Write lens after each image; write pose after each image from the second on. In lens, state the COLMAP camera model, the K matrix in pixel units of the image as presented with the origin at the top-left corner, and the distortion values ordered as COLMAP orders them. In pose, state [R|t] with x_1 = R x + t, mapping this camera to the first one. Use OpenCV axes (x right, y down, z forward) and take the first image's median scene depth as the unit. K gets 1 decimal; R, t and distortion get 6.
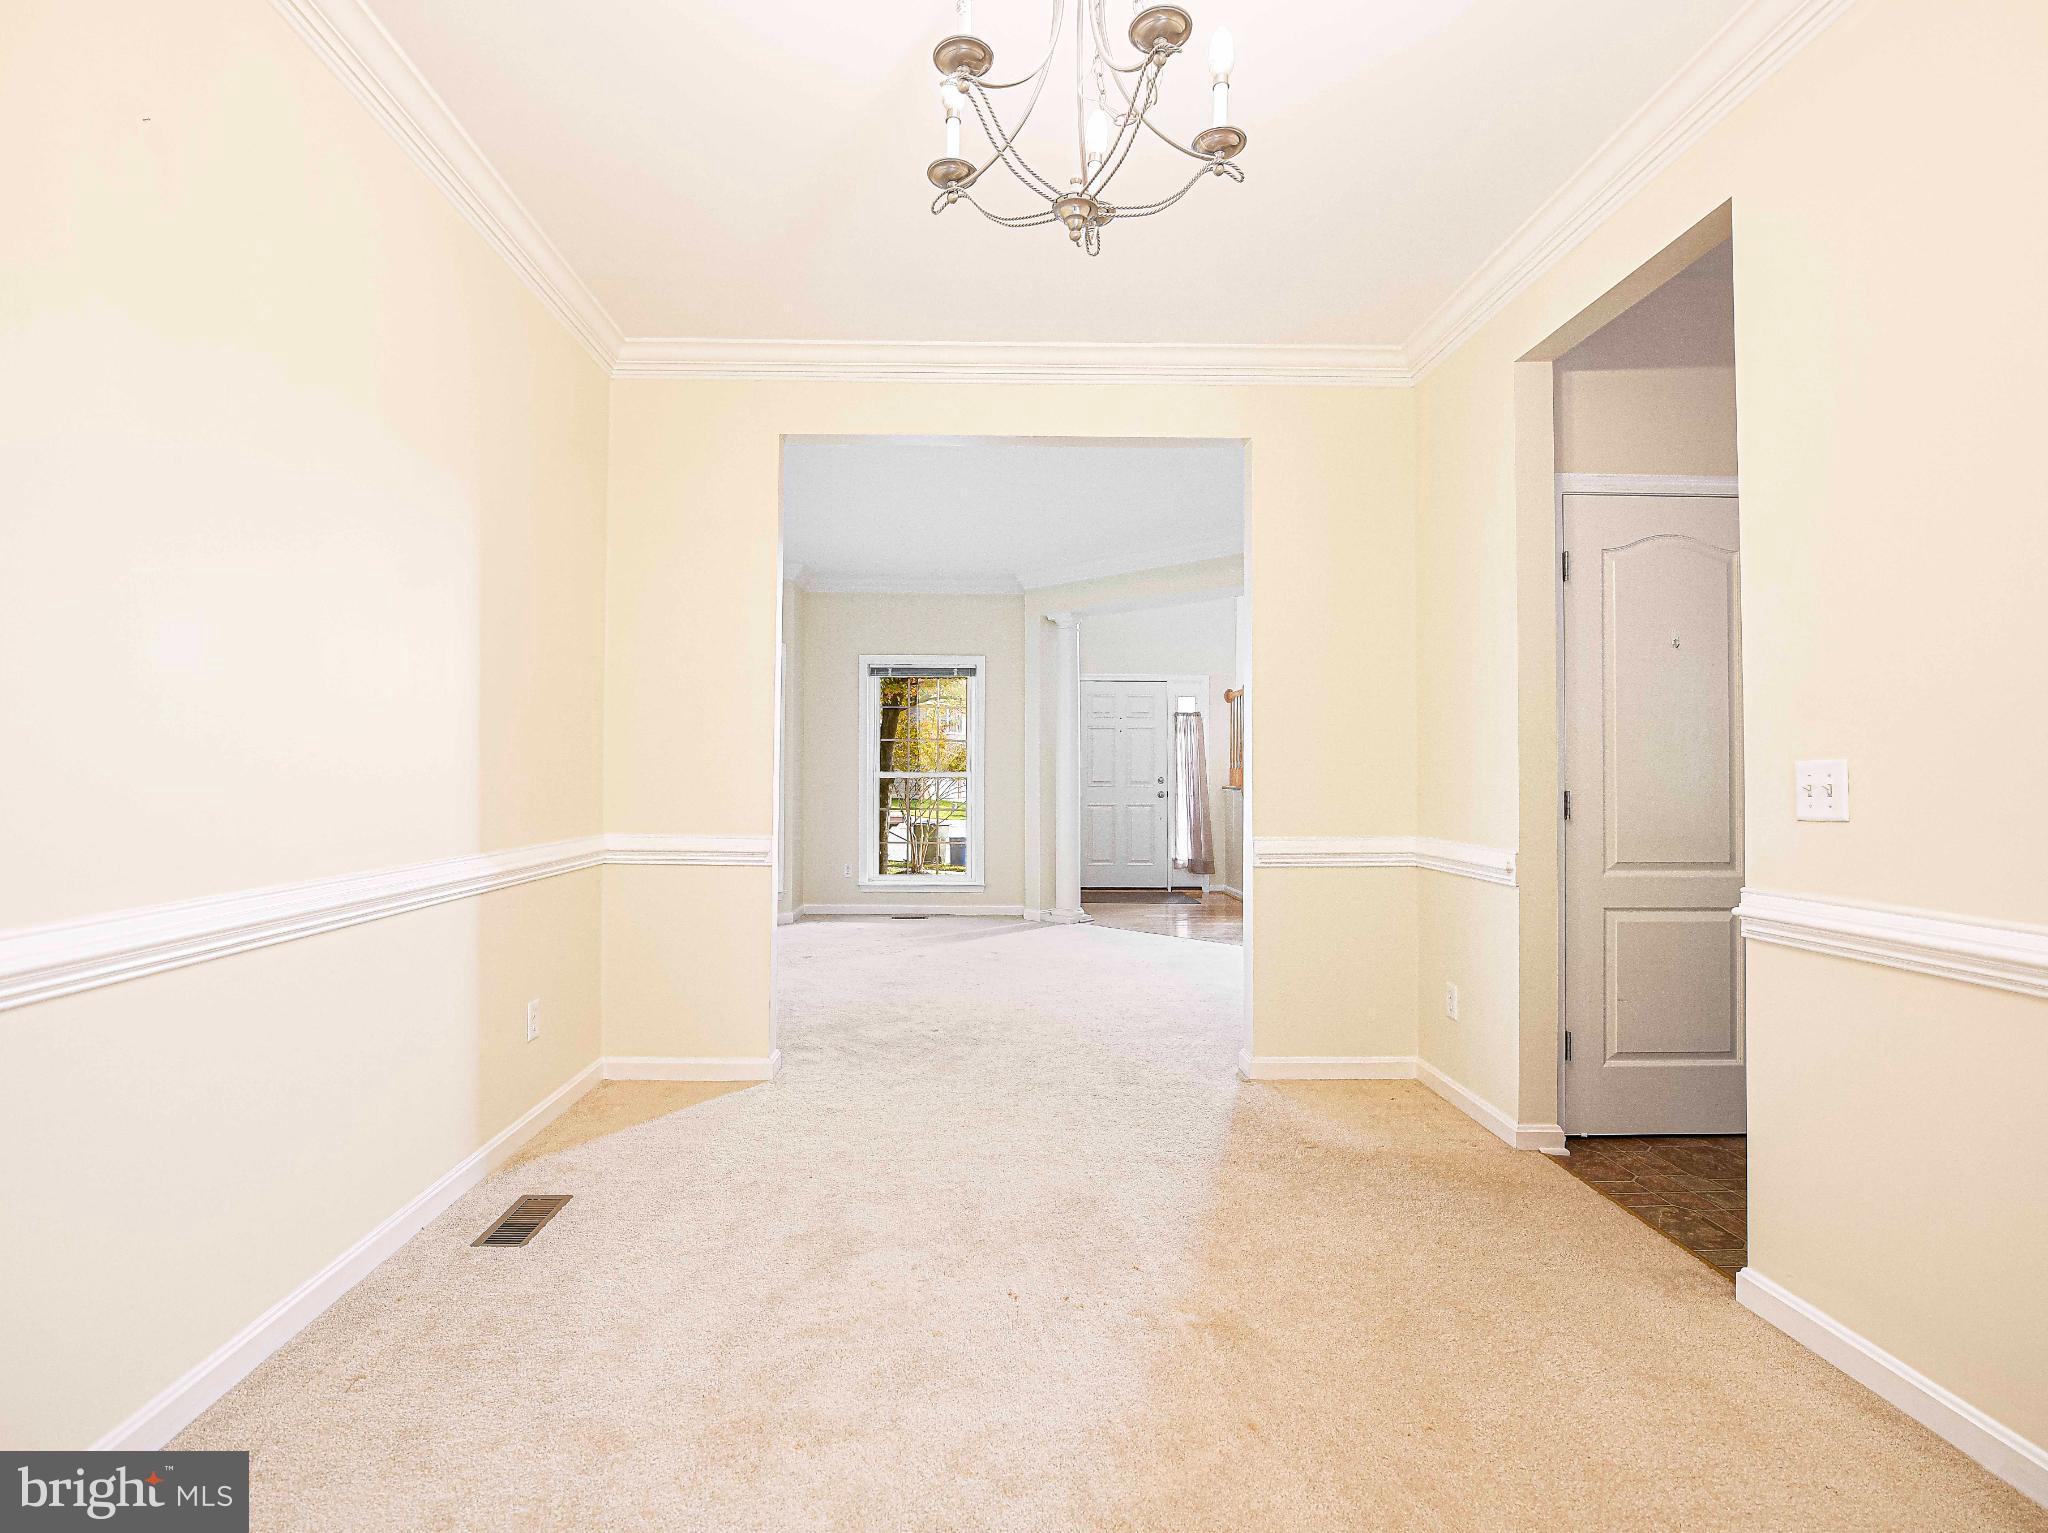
lens RADIAL K [[895.9, 0, 1022.3], [0, 895.9, 767.7], [0, 0, 1]] dist [0.000131, 0.000000]
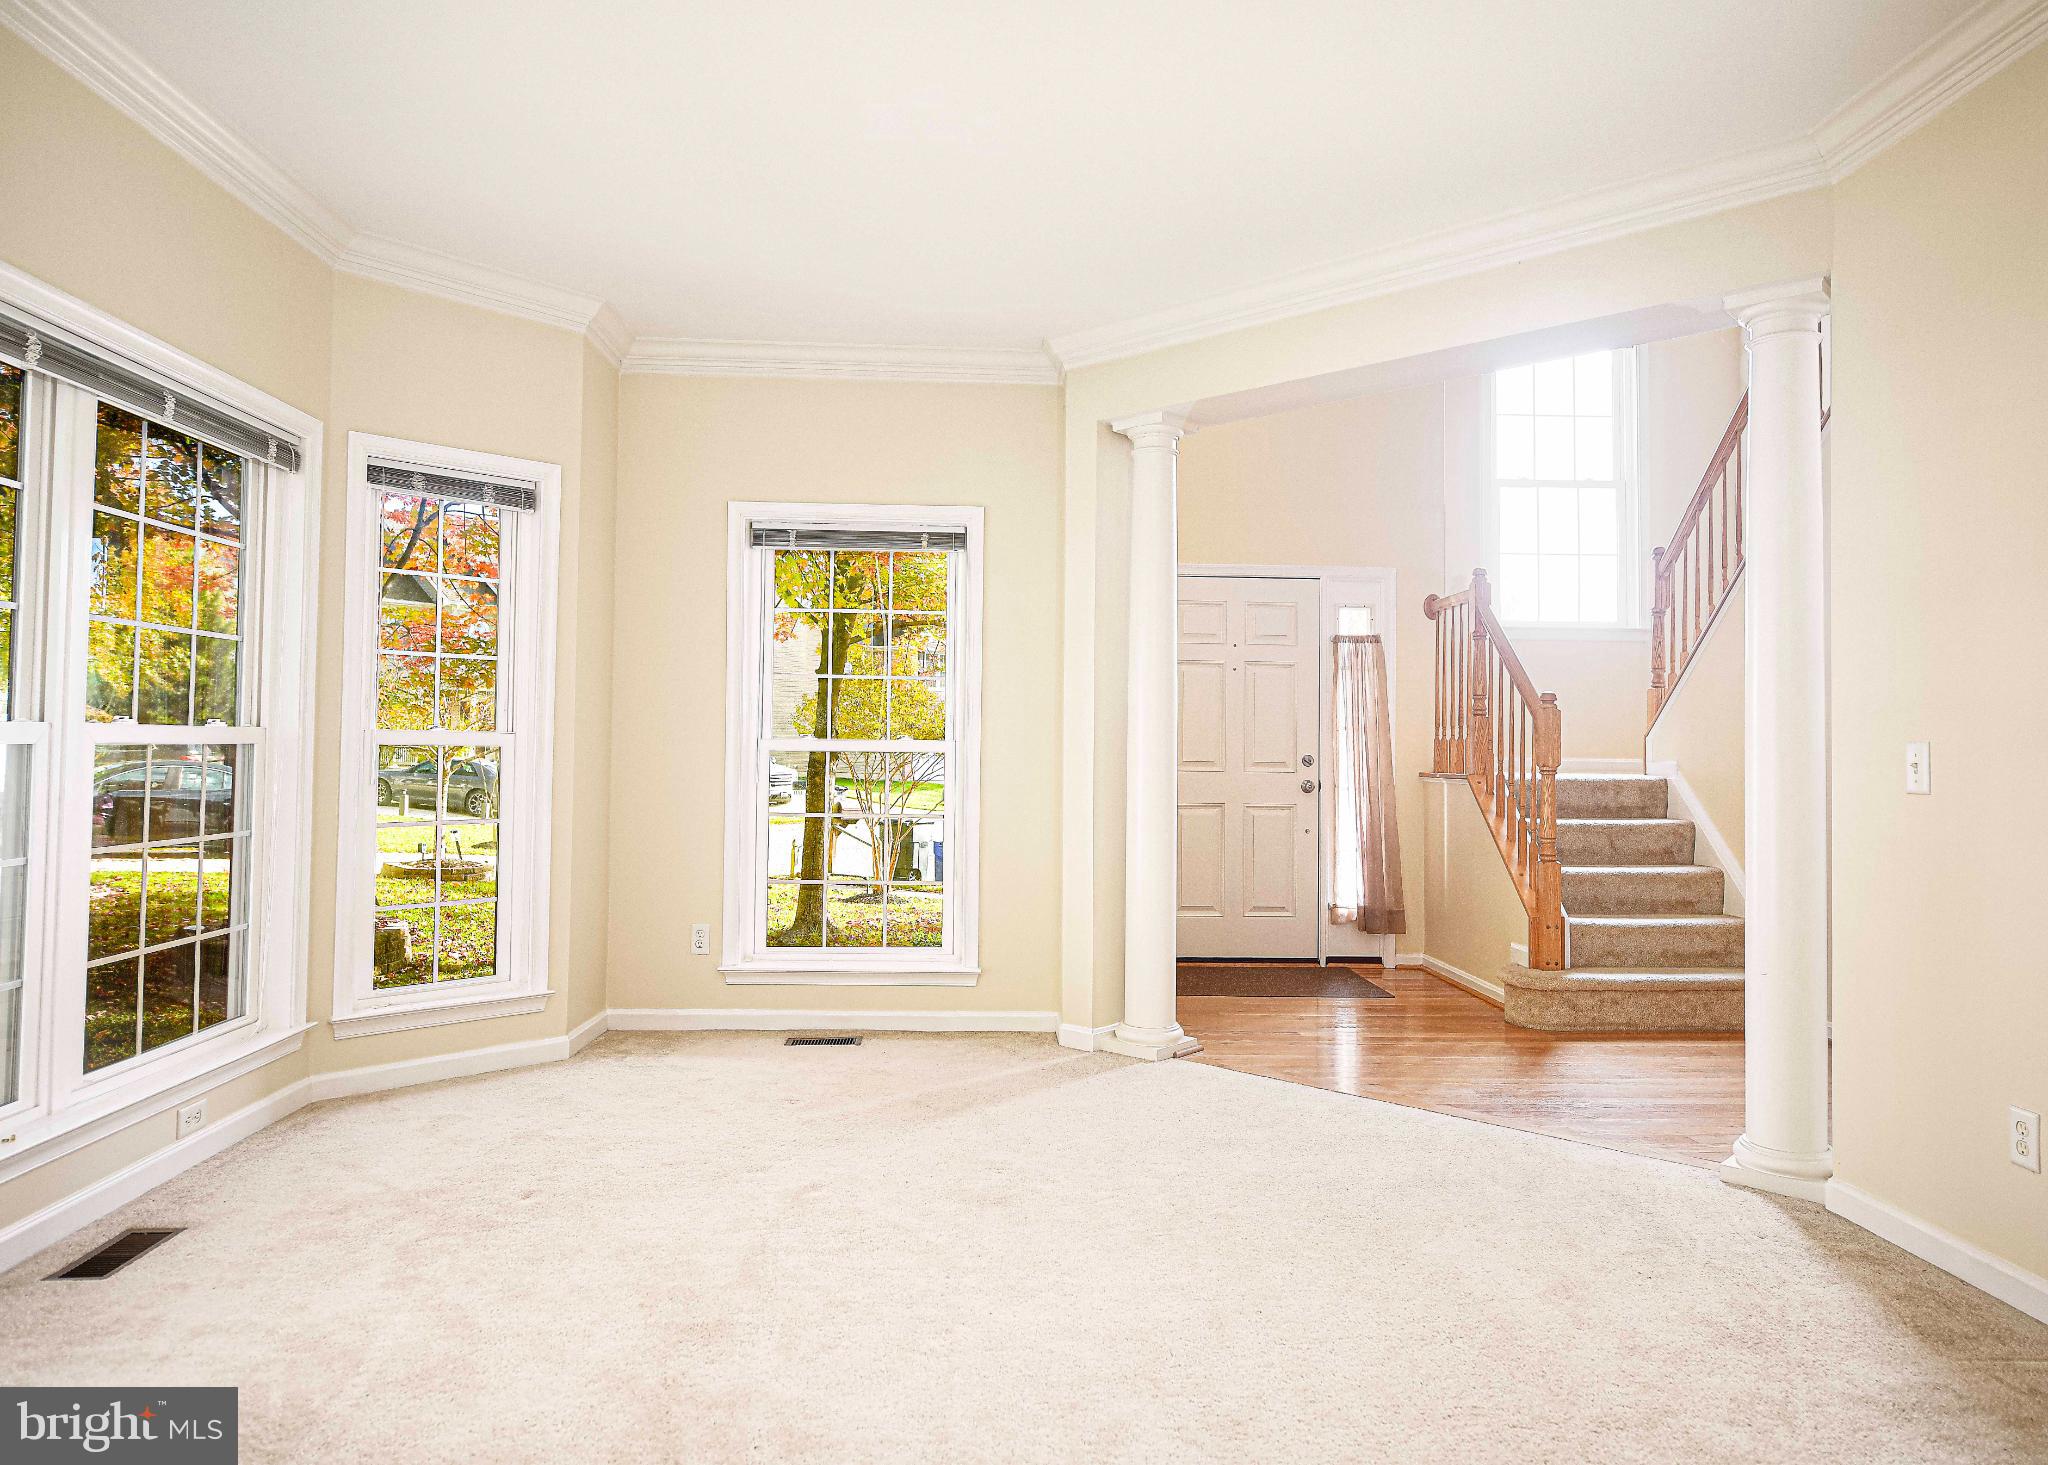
lens RADIAL K [[1304.1, 0, 1022.5], [0, 1304.1, 729.6], [0, 0, 1]] dist [-0.000482, -0.000012]
pose [[0.999851, 0.008913, -0.014757, -0.006609], [-0.008988, 0.999947, -0.005031, 0.001150], [0.014711, 0.005163, 0.999878, 0.209850]]
